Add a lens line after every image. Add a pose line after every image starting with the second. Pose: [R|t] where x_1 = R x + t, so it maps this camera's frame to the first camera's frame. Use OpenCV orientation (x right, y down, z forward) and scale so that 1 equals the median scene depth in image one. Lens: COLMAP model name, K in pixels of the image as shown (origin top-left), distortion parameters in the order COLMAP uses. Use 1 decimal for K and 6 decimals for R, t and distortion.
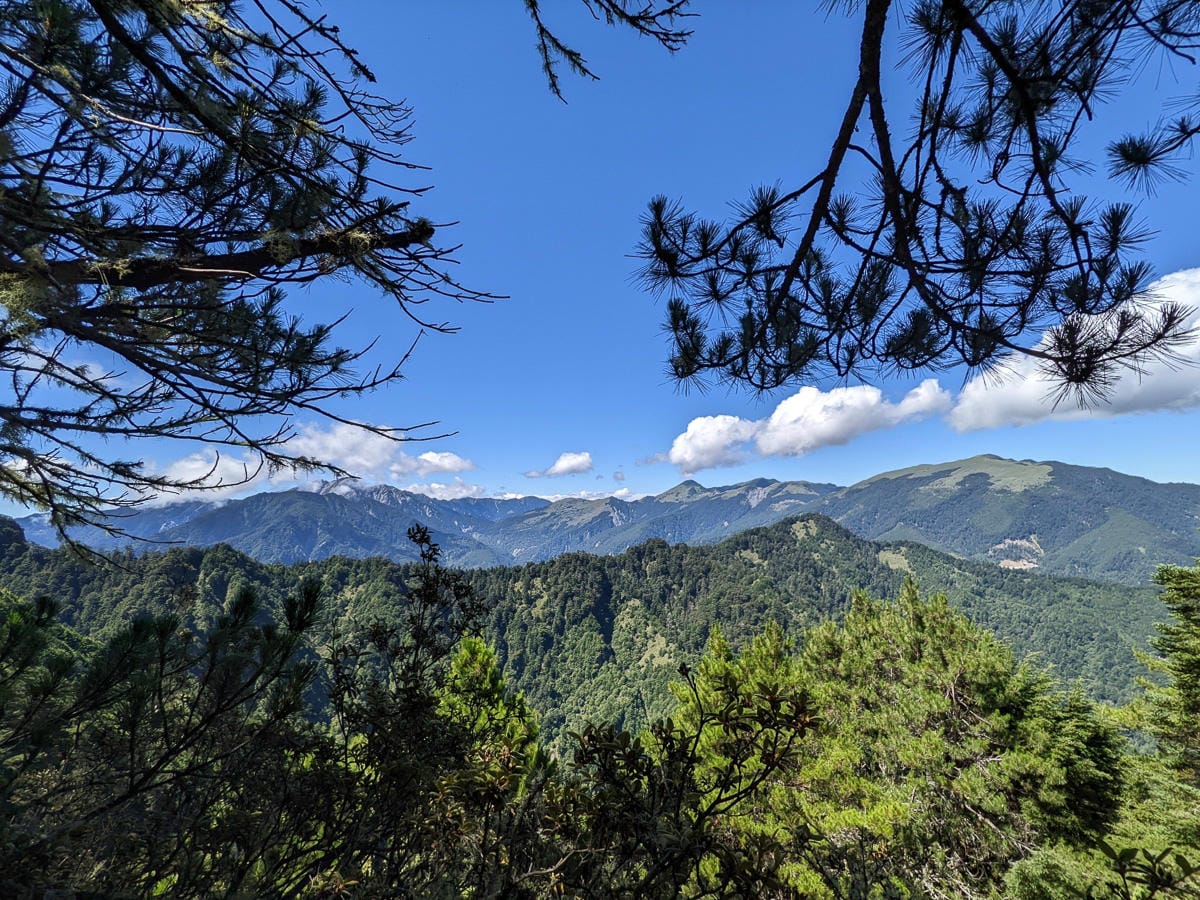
lens RADIAL K [[579.9, 0, 602.6], [0, 579.9, 468.7], [0, 0, 1]] dist [0.004257, 0.000909]
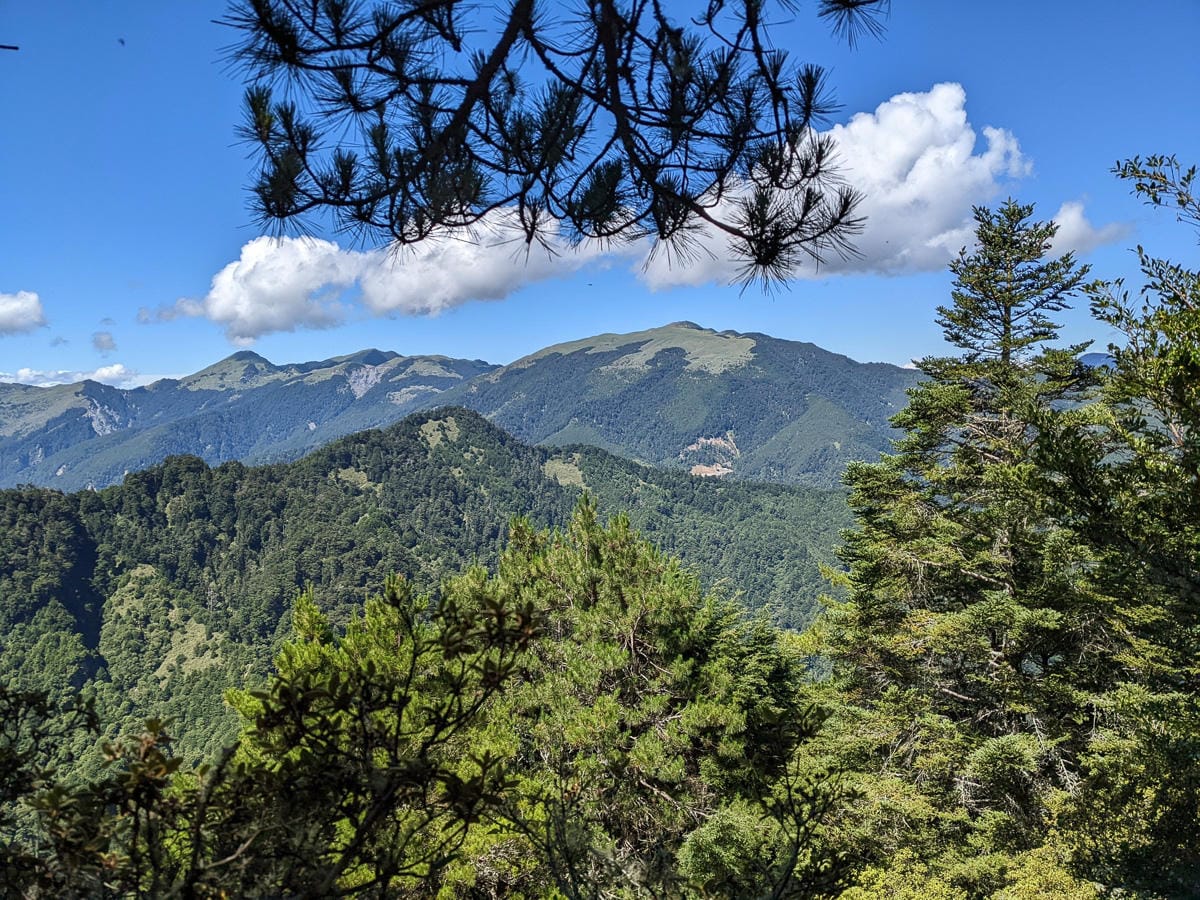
lens RADIAL K [[579.9, 0, 602.6], [0, 579.9, 468.7], [0, 0, 1]] dist [0.004257, 0.000909]
pose [[0.900000, -0.060135, 0.431722, 0.255032], [-0.019029, 0.984073, 0.176742, 0.030982], [-0.435475, -0.167283, 0.884521, 0.385178]]
